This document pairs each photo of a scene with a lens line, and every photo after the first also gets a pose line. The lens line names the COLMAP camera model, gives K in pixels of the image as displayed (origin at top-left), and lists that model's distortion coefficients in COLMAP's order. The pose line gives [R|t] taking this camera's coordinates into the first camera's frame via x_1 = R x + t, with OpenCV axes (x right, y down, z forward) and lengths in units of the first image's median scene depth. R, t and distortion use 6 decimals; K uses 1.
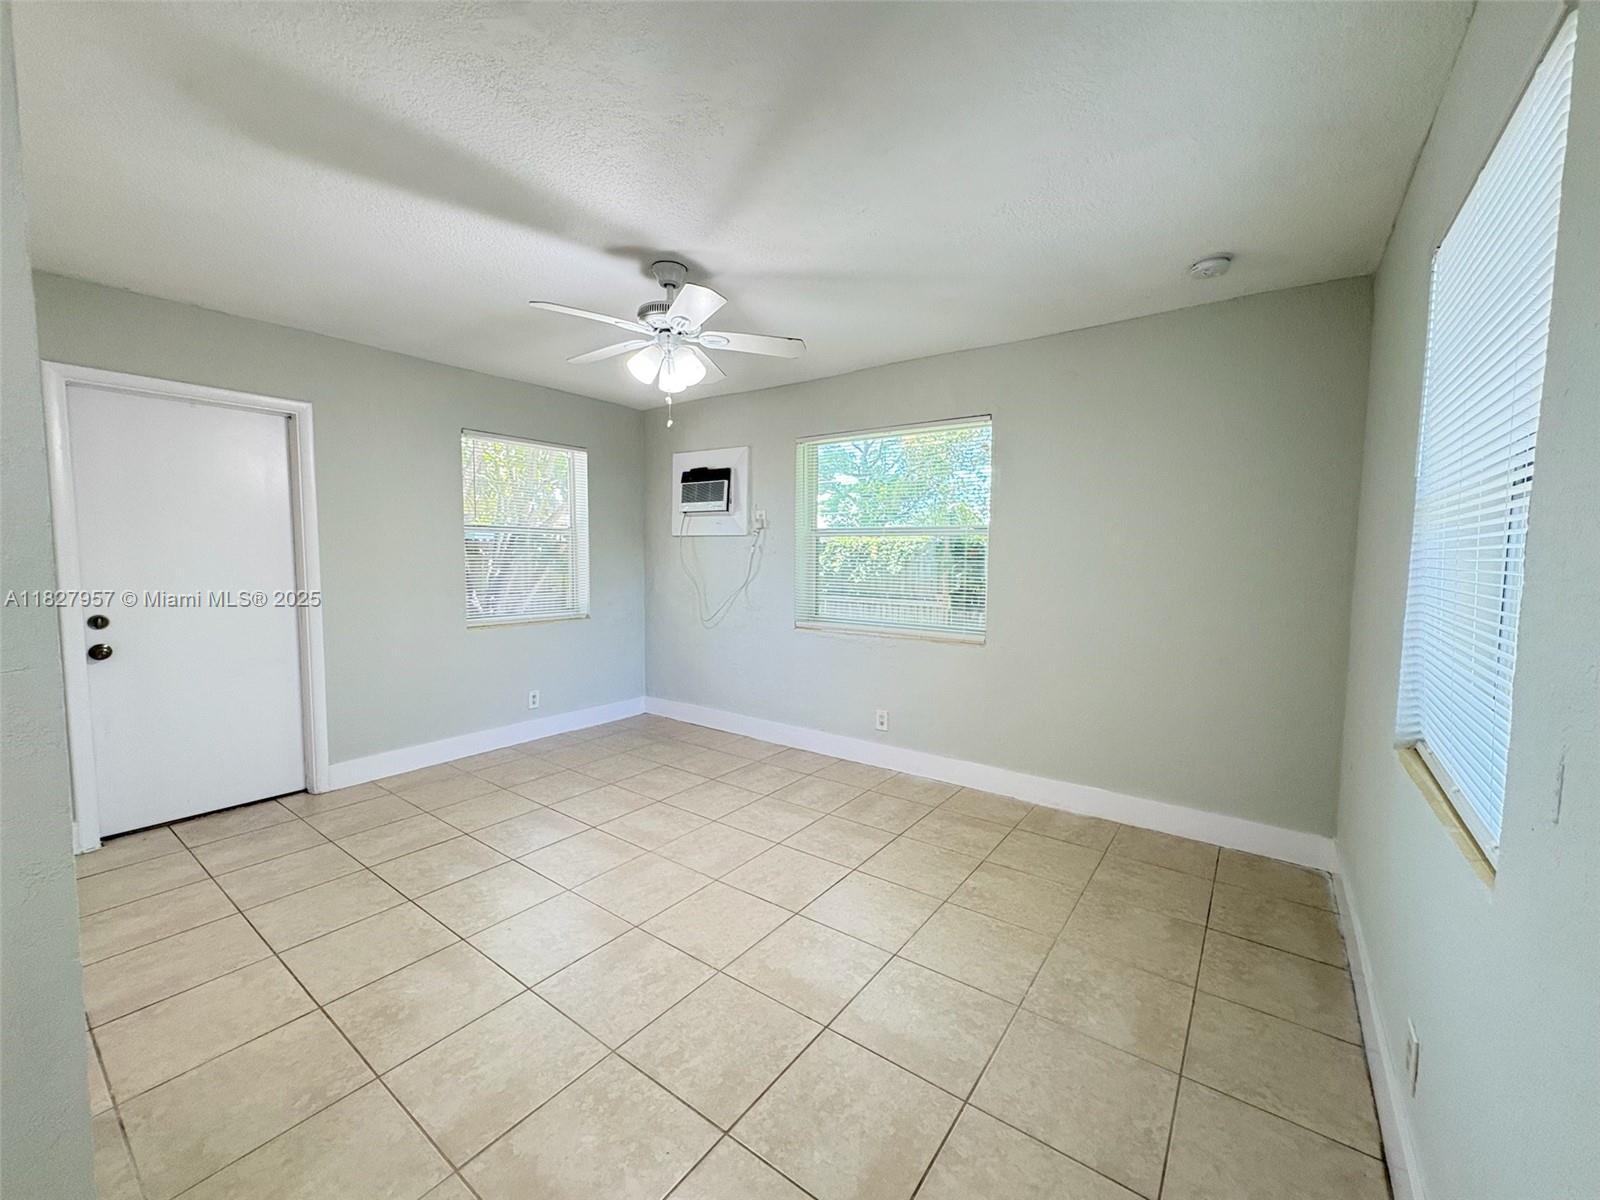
lens RADIAL K [[637.1, 0, 800.0], [0, 637.1, 600.0], [0, 0, 1]] dist [0.000421, 0.000290]
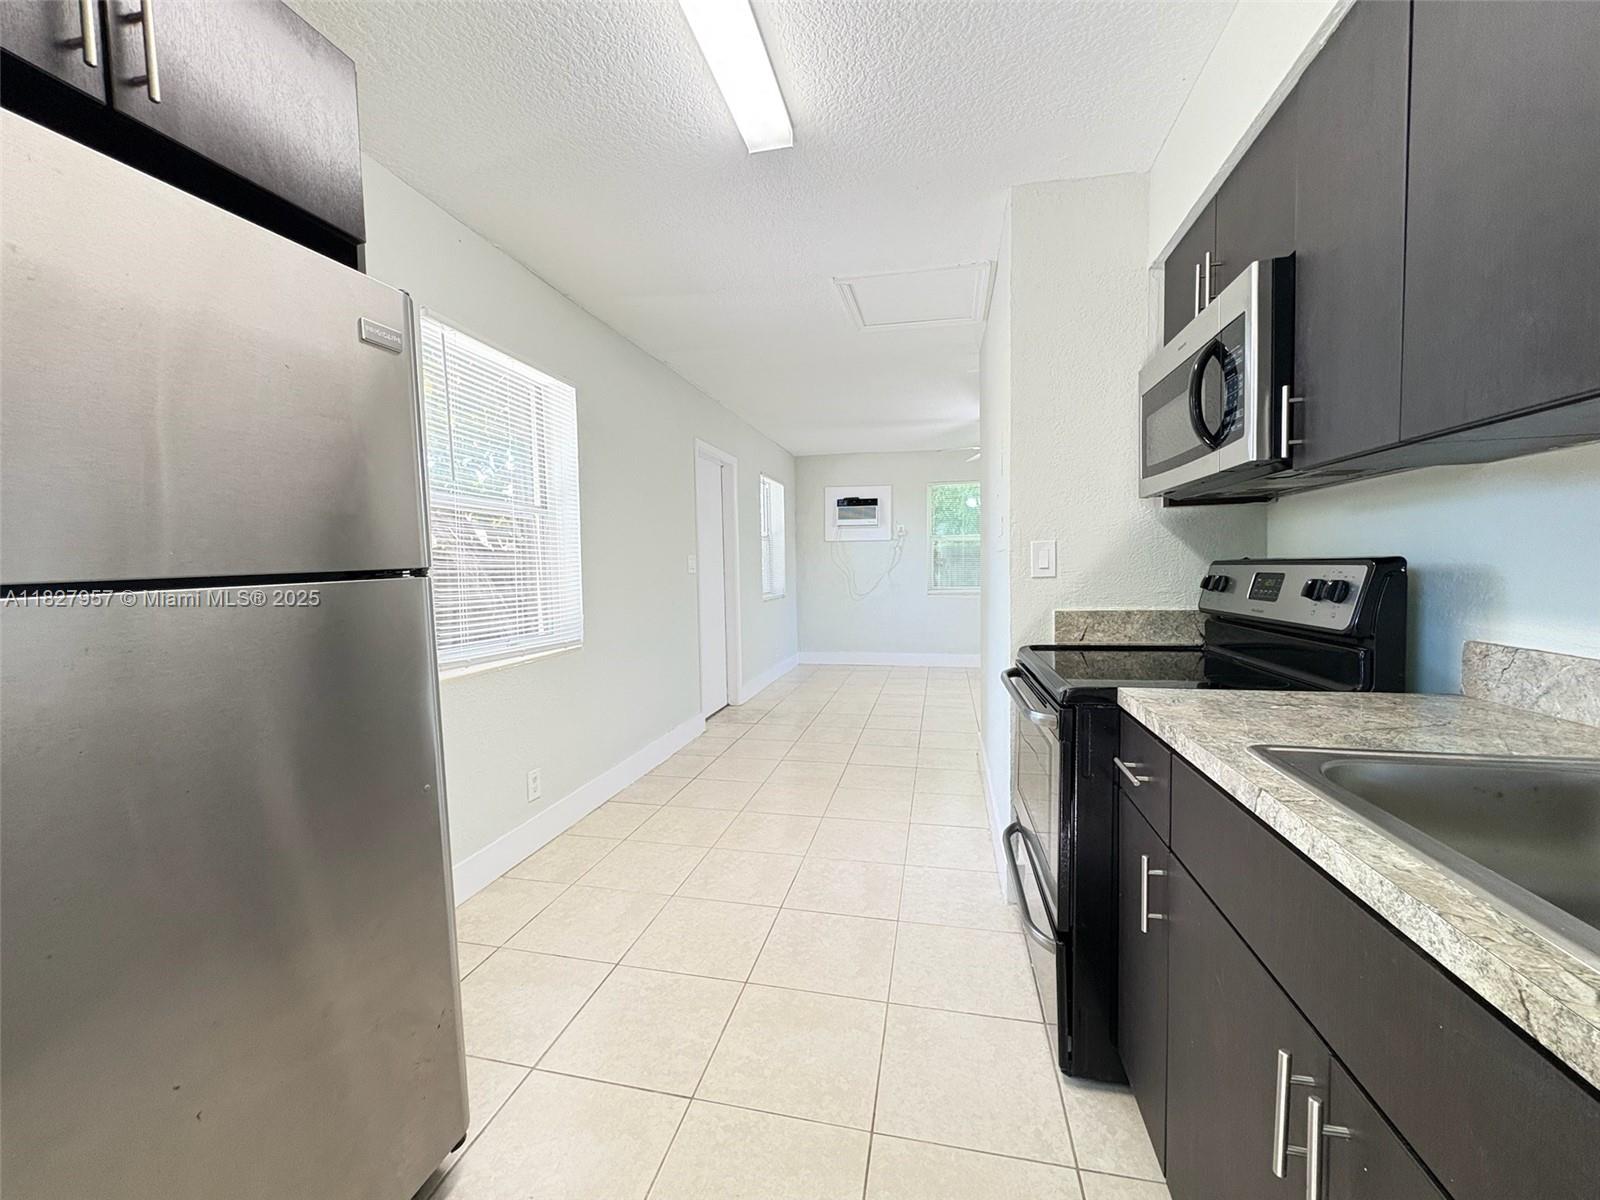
lens RADIAL K [[637.1, 0, 800.0], [0, 637.1, 600.0], [0, 0, 1]] dist [0.000421, 0.000290]
pose [[0.911085, -0.043659, 0.409900, -1.190740], [0.051357, 0.998650, -0.007782, 0.062963], [-0.409007, 0.028141, 0.912097, -0.472483]]
